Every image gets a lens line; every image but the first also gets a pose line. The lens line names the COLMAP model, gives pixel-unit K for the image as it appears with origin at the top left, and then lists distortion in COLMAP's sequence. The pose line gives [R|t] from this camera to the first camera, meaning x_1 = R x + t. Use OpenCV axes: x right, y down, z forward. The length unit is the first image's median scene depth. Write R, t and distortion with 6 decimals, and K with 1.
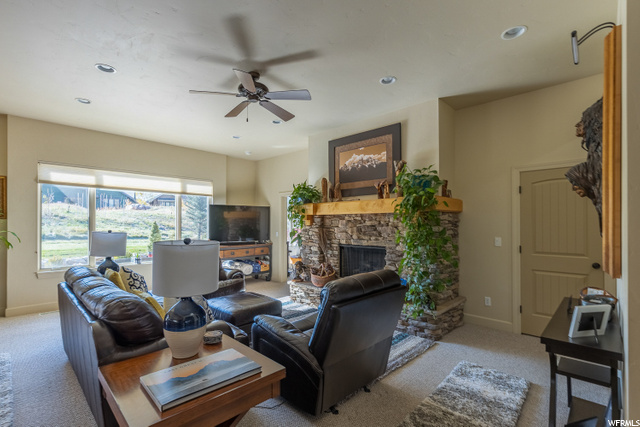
lens RADIAL K [[292.2, 0, 320.5], [0, 292.2, 224.9], [0, 0, 1]] dist [0.000682, 0.000031]
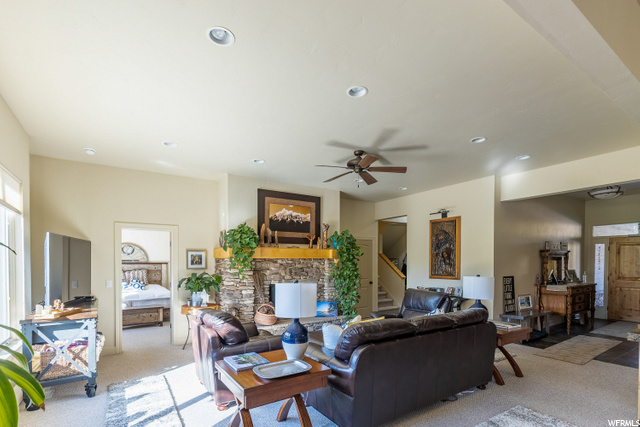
lens RADIAL K [[306.6, 0, 322.8], [0, 306.6, 267.1], [0, 0, 1]] dist [-0.000036, 0.000013]
pose [[0.226188, -0.022358, 0.973827, -1.082074], [0.001414, 0.999743, 0.022625, -0.029770], [-0.974083, -0.003741, 0.226161, 0.562565]]
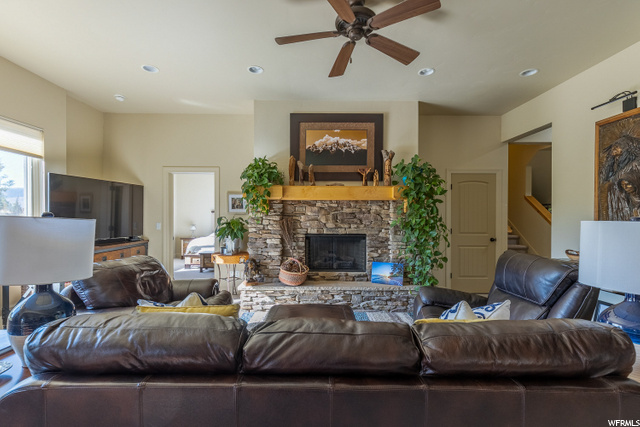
lens RADIAL K [[299.9, 0, 320.3], [0, 299.9, 218.9], [0, 0, 1]] dist [0.001646, 0.000339]
pose [[0.723781, -0.005262, 0.690010, -0.551556], [-0.002217, 0.999948, 0.009952, 0.011635], [-0.690026, -0.008733, 0.723732, 0.333656]]
